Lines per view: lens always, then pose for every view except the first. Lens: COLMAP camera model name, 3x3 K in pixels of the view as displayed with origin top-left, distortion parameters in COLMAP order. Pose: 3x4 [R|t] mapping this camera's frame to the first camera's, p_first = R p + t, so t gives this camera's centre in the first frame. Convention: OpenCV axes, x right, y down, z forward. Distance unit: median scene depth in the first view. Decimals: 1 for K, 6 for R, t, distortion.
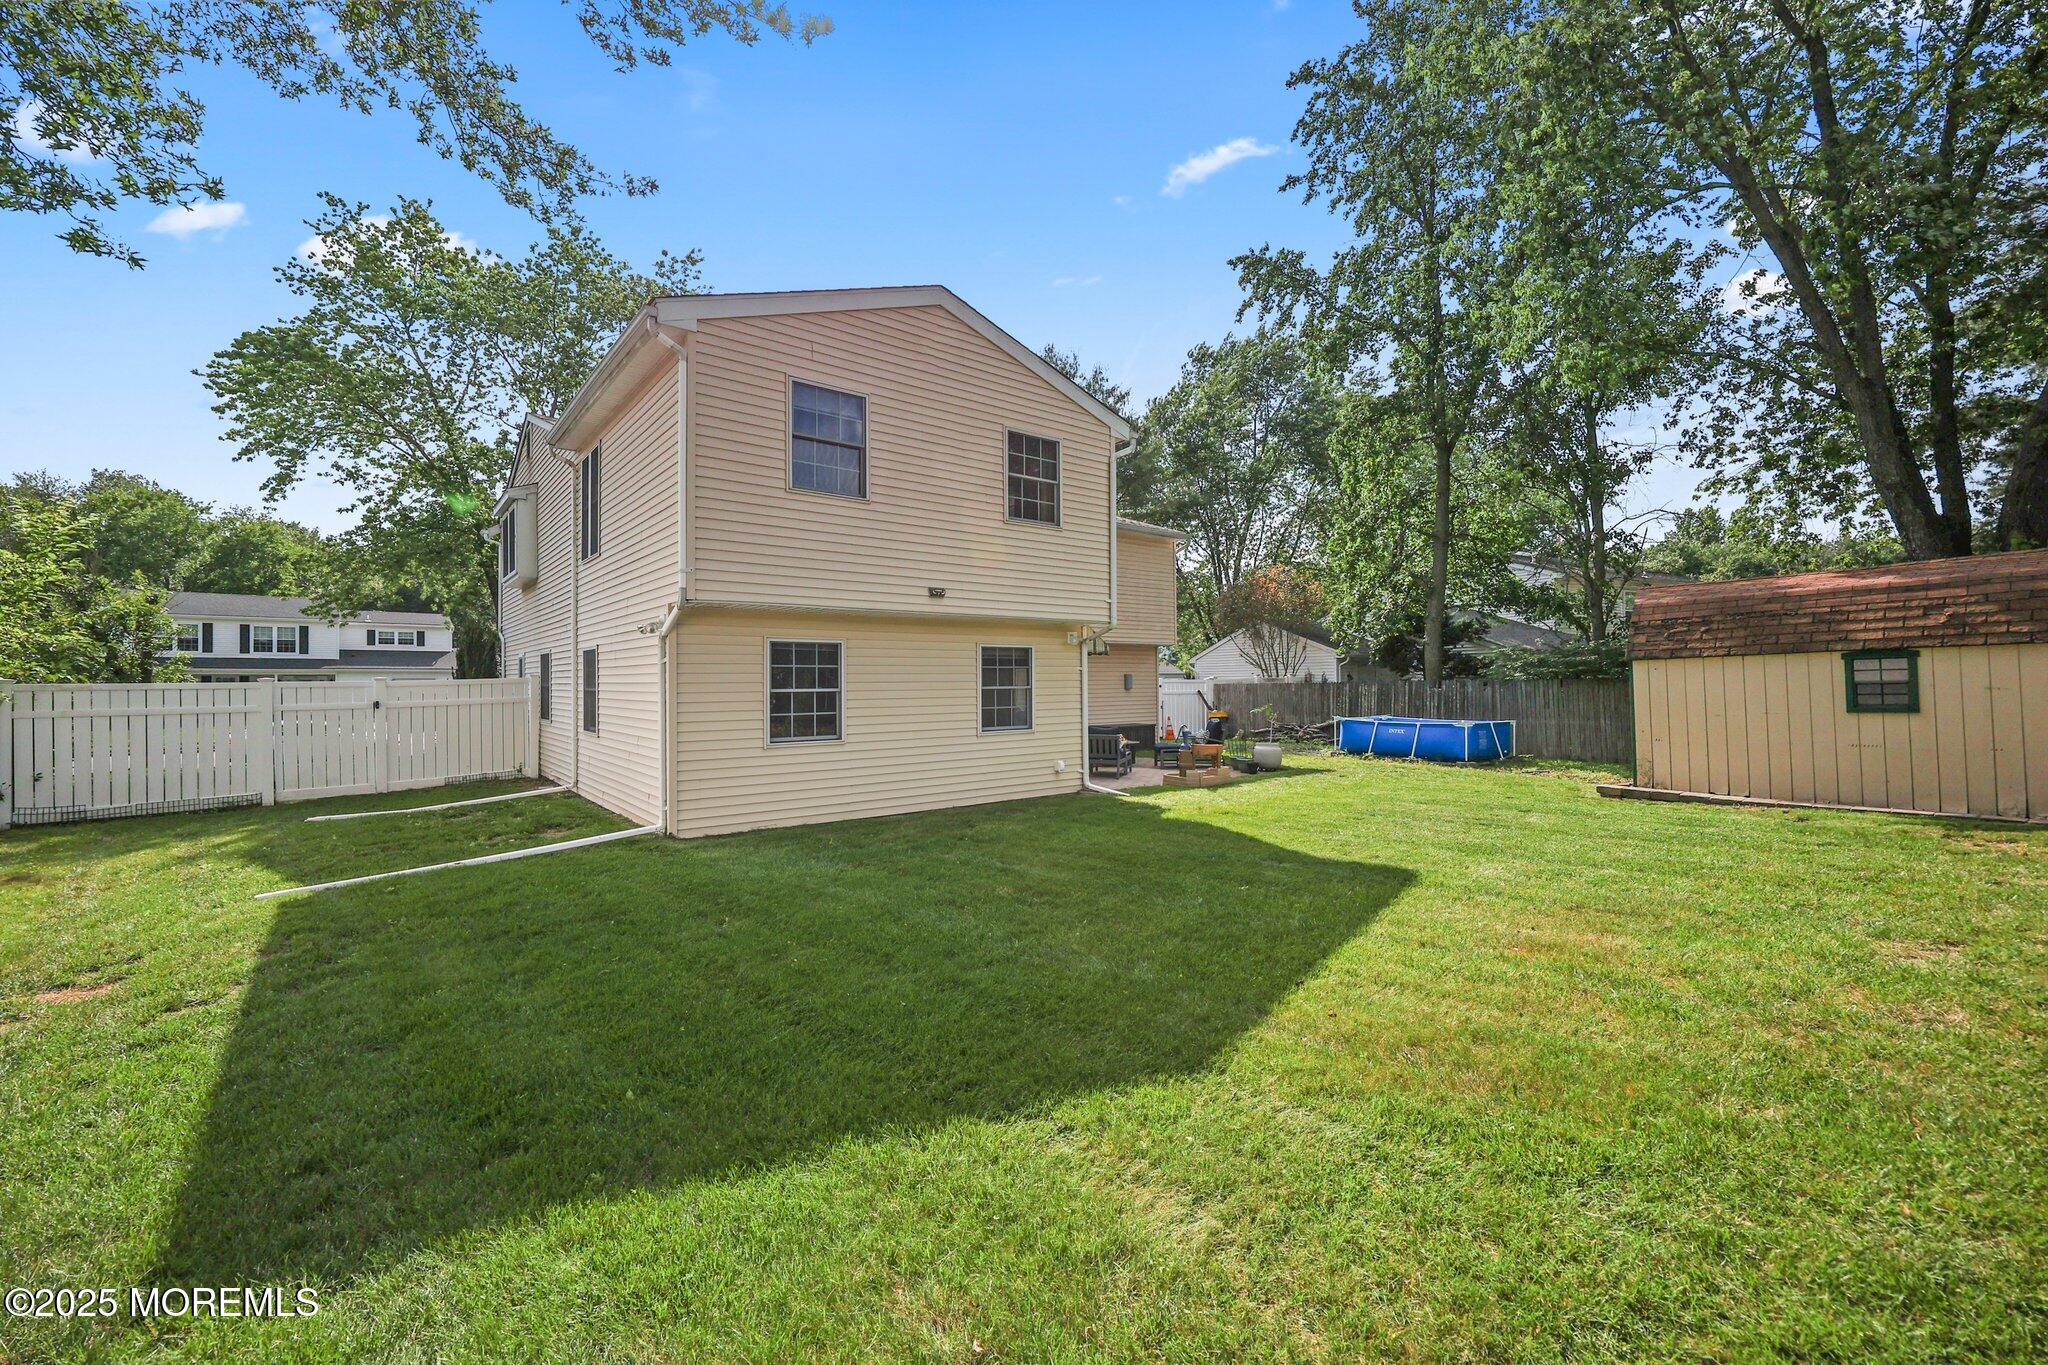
lens RADIAL K [[828.8, 0, 1036.7], [0, 828.8, 670.4], [0, 0, 1]] dist [0.004001, -0.000572]
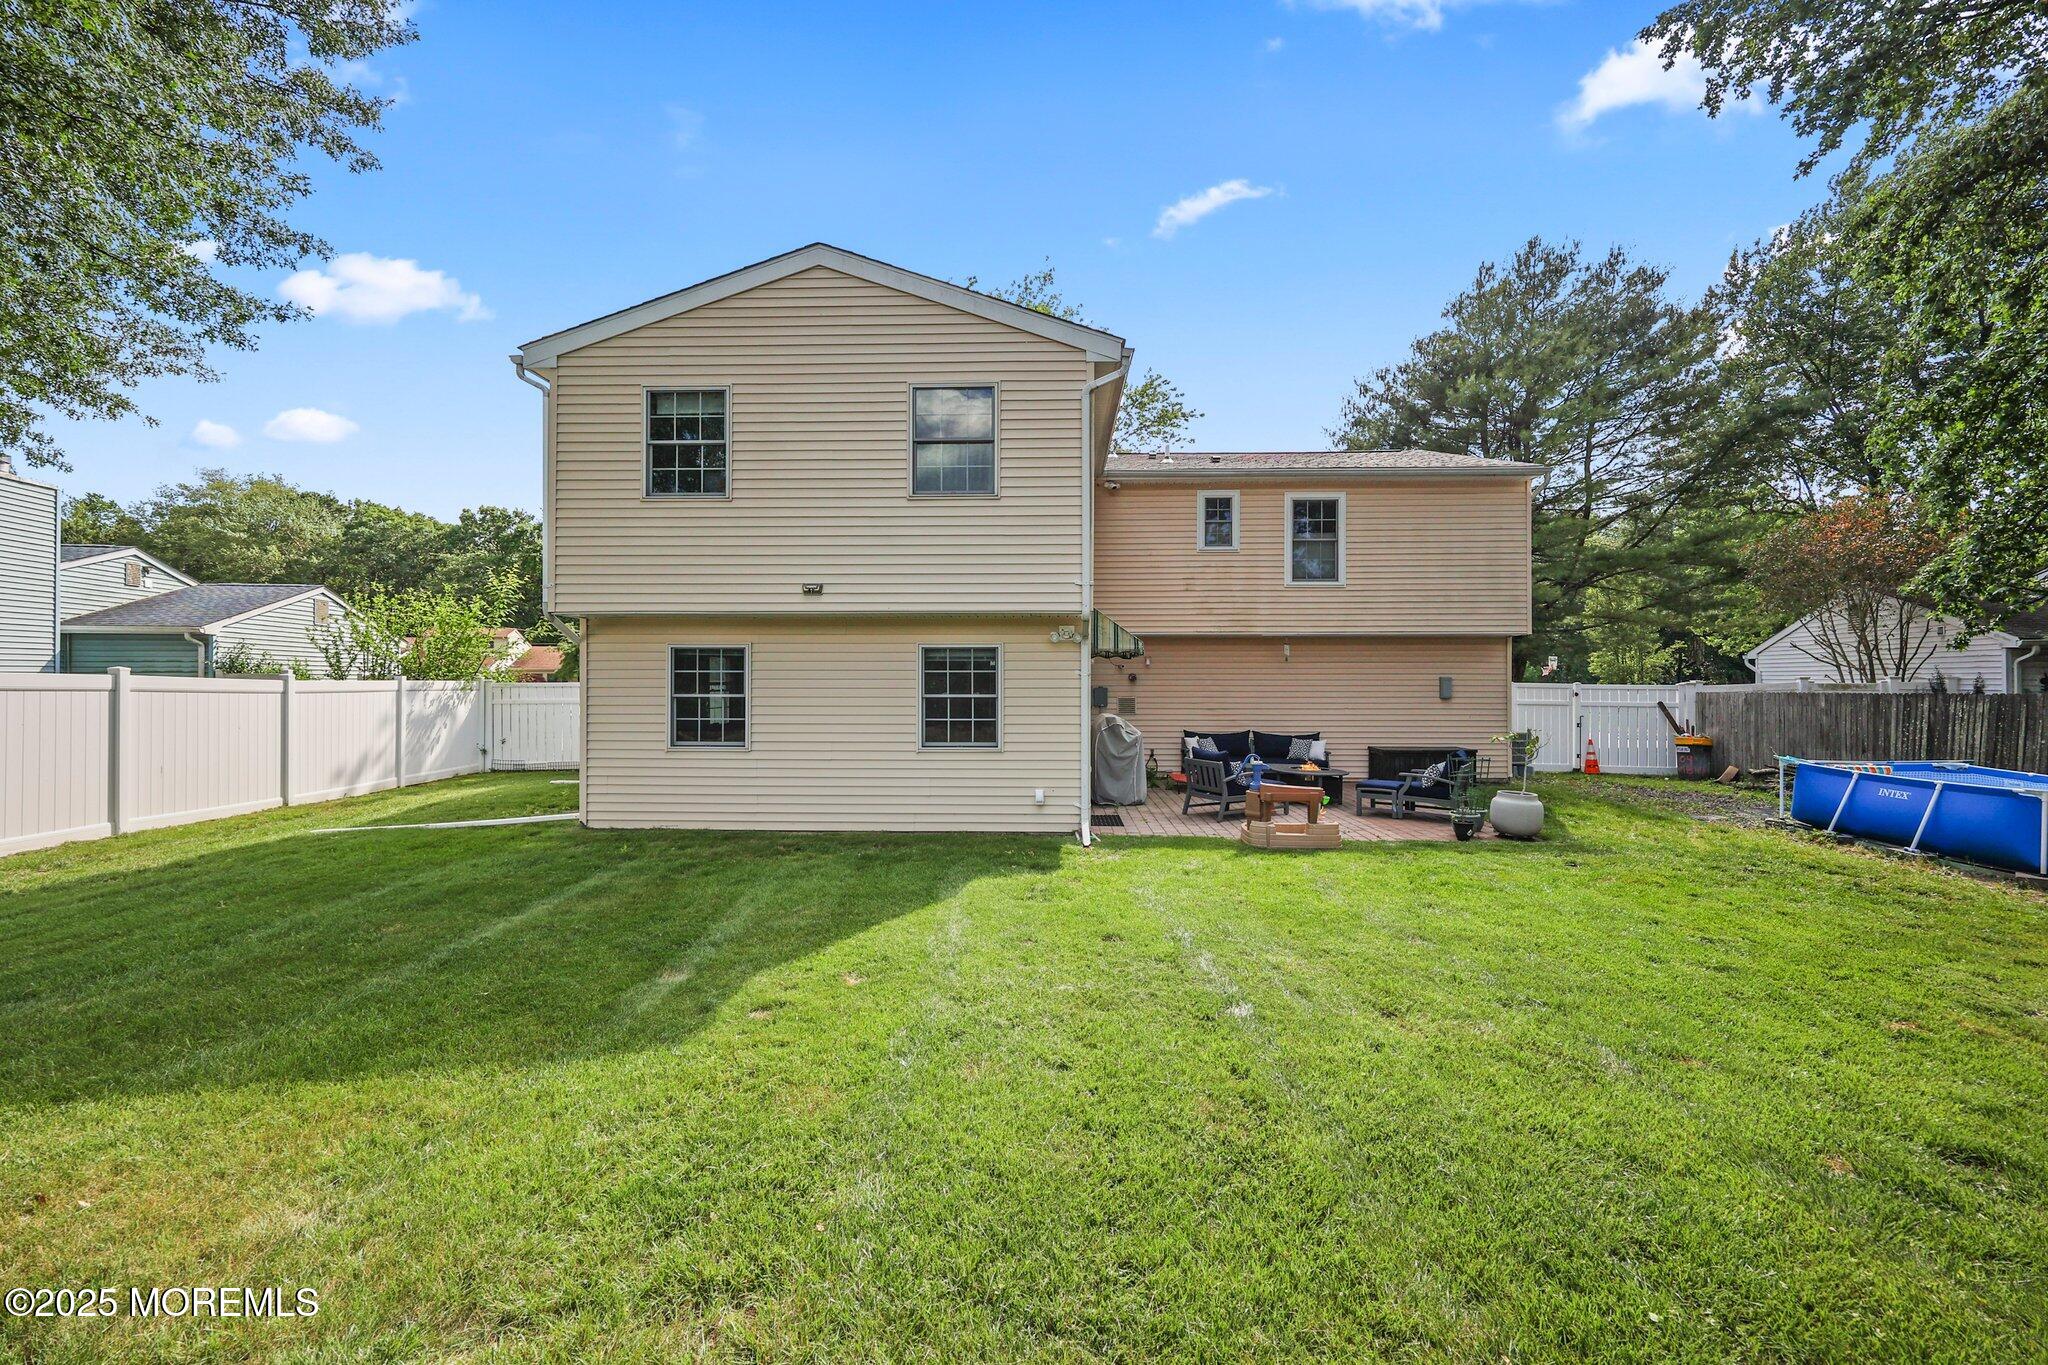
lens RADIAL K [[828.8, 0, 1026.3], [0, 828.8, 686.5], [0, 0, 1]] dist [0.004001, -0.000572]
pose [[0.749015, 0.007091, -0.662515, 0.442333], [0.003381, 0.999889, 0.014524, -0.000540], [0.662544, -0.013119, 0.748908, 0.327909]]
